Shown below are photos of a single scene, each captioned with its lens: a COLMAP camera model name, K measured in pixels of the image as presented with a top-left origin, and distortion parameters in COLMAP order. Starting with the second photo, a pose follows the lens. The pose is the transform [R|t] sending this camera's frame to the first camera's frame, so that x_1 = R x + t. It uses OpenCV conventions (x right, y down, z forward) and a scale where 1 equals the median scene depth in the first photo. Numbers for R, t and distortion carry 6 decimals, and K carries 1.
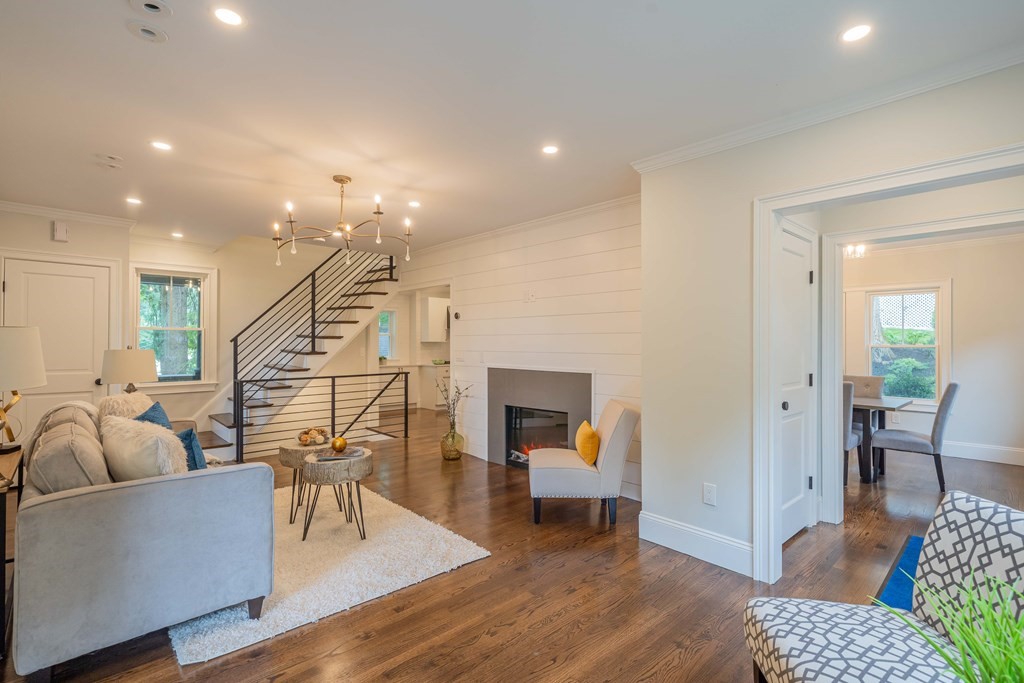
lens RADIAL K [[483.4, 0, 512.9], [0, 483.4, 341.1], [0, 0, 1]] dist [-0.000194, -0.000070]
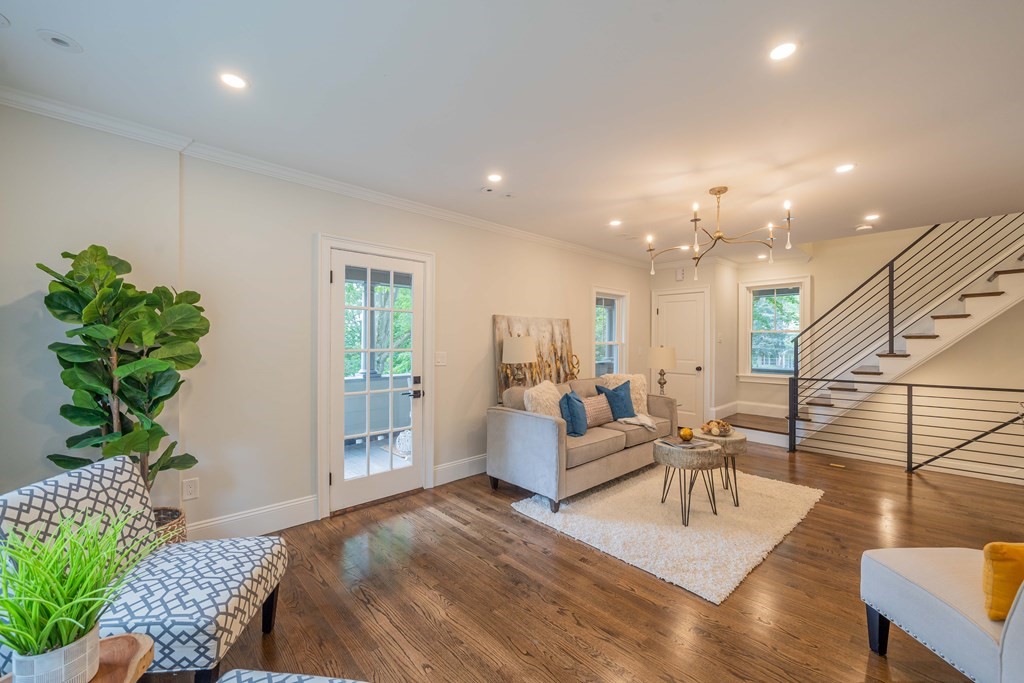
lens RADIAL K [[402.5, 0, 512.2], [0, 402.5, 339.8], [0, 0, 1]] dist [-0.000874, -0.000044]
pose [[0.004917, -0.002547, -0.999985, 0.334634], [0.002931, 0.999992, -0.002533, -0.003304], [0.999984, -0.002919, 0.004924, 0.340912]]
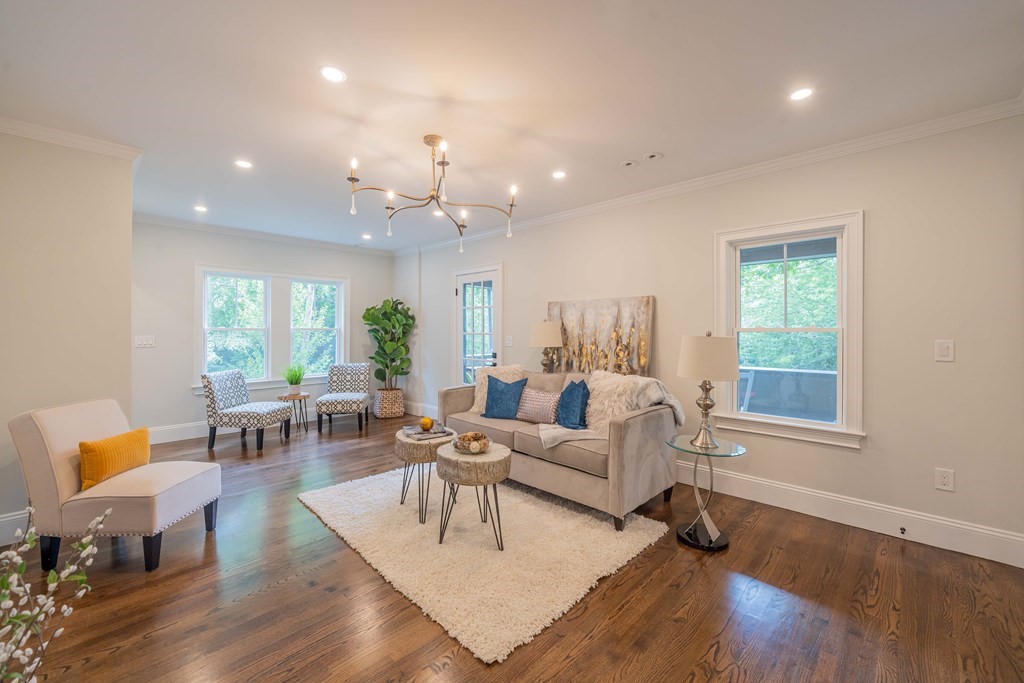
lens RADIAL K [[419.5, 0, 511.3], [0, 419.5, 333.8], [0, 0, 1]] dist [0.002993, 0.000006]
pose [[-0.998581, -0.000461, -0.053247, -0.284517], [-0.000572, 0.999998, 0.002060, 0.008303], [0.053246, 0.002087, -0.998579, 1.113077]]
